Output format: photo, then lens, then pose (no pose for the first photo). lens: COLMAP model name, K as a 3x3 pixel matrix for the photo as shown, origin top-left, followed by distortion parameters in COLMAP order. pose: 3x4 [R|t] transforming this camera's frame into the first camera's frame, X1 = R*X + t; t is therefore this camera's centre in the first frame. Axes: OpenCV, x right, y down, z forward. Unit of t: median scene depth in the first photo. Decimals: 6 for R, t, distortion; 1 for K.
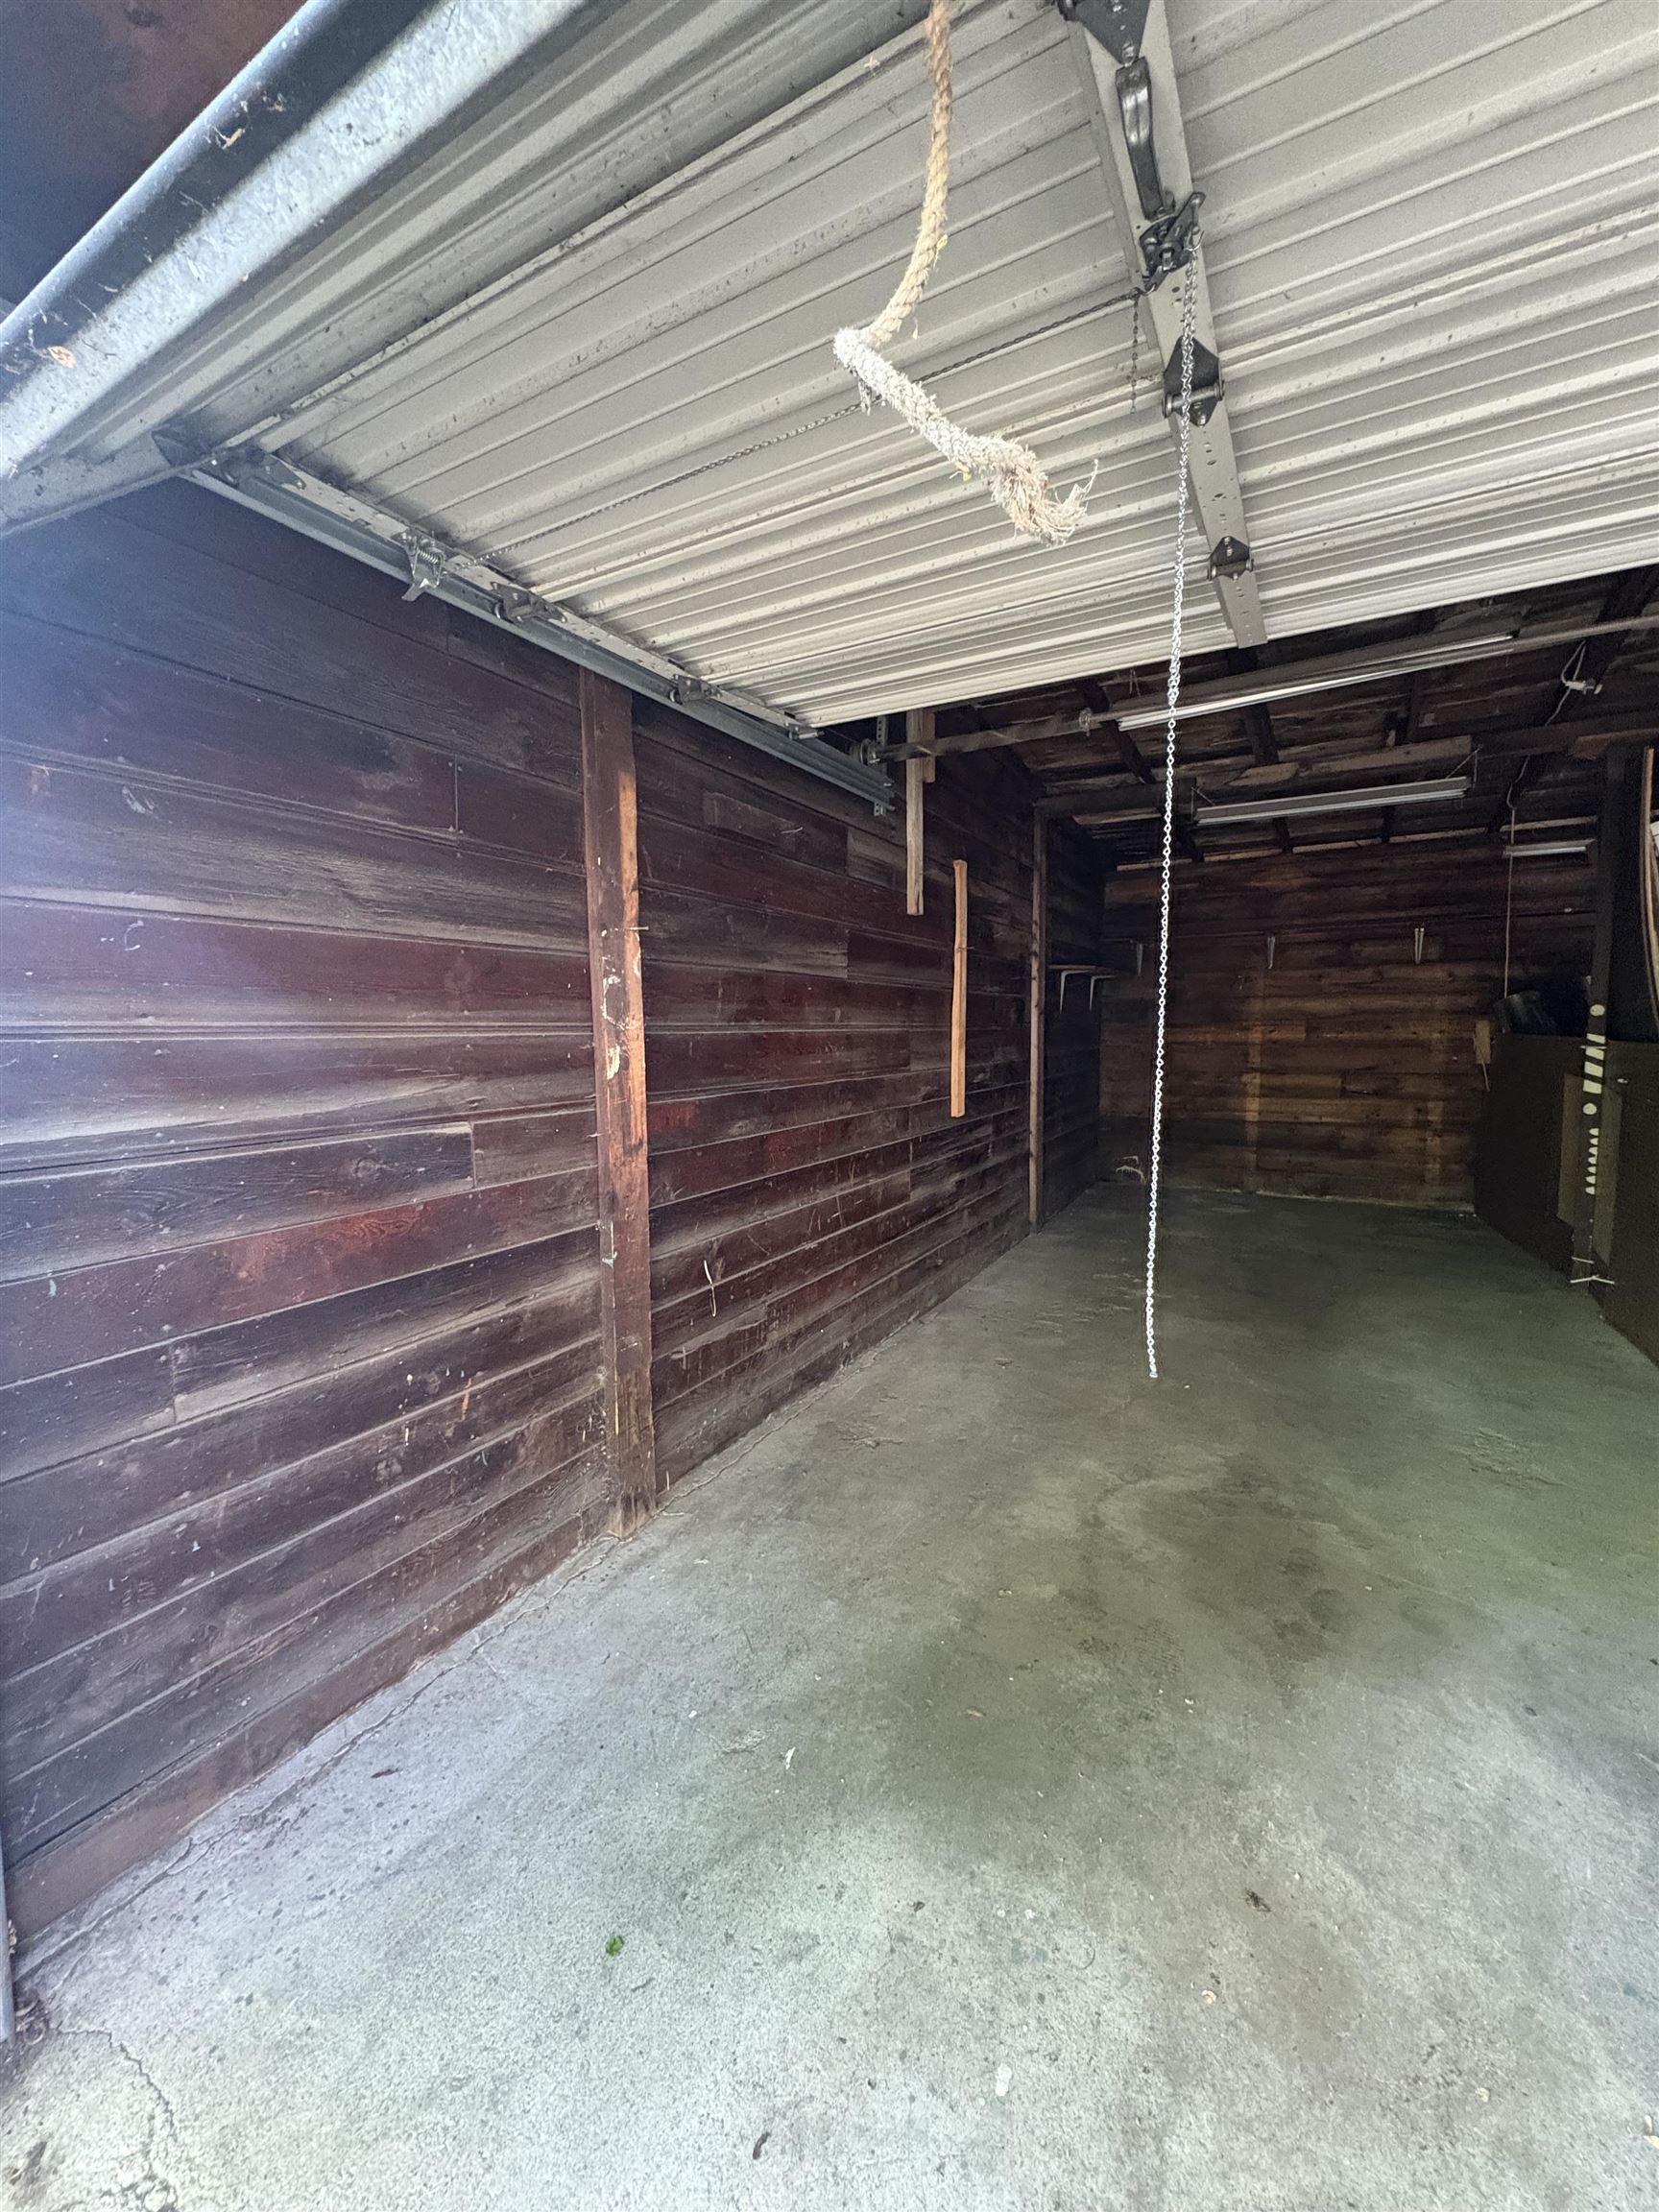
lens RADIAL K [[880.2, 0, 824.9], [0, 880.2, 1102.7], [0, 0, 1]] dist [-0.001242, 0.000319]
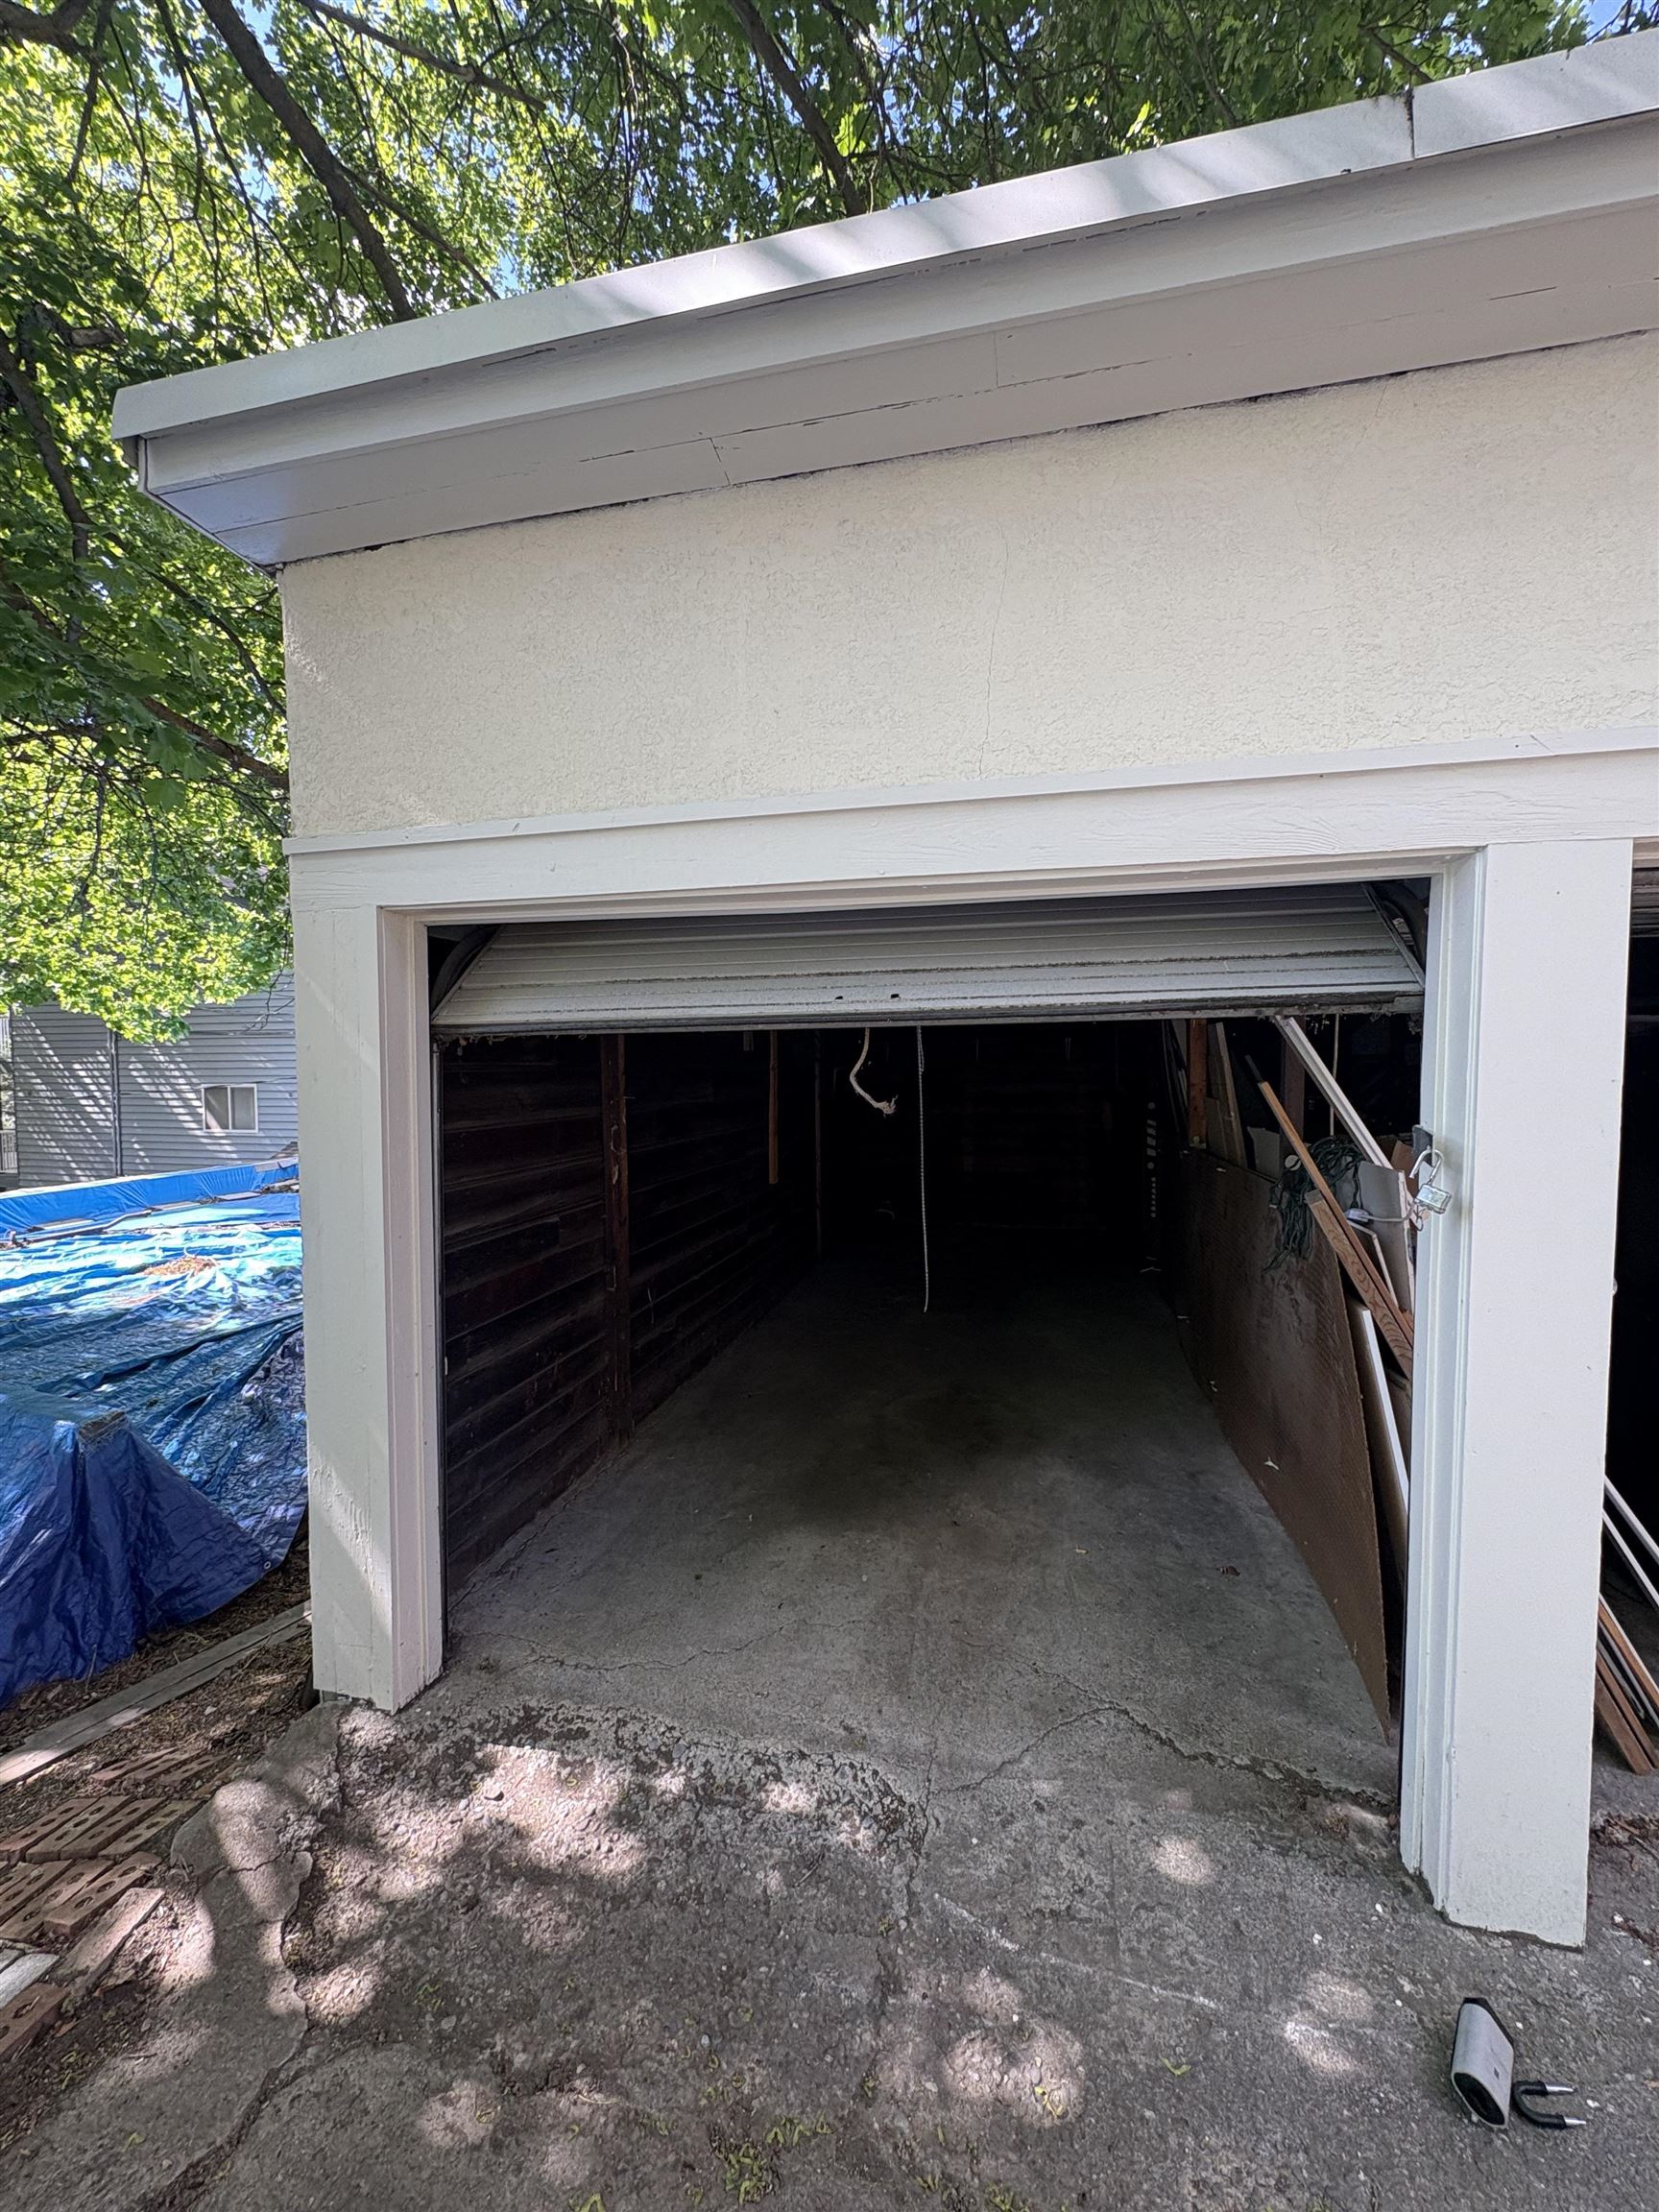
lens RADIAL K [[880.2, 0, 824.9], [0, 880.2, 1102.7], [0, 0, 1]] dist [-0.001242, 0.000319]
pose [[0.961481, -0.011382, 0.274637, -0.345509], [0.024384, 0.998735, -0.043974, -0.109881], [-0.273789, 0.048976, 0.960542, -0.873562]]
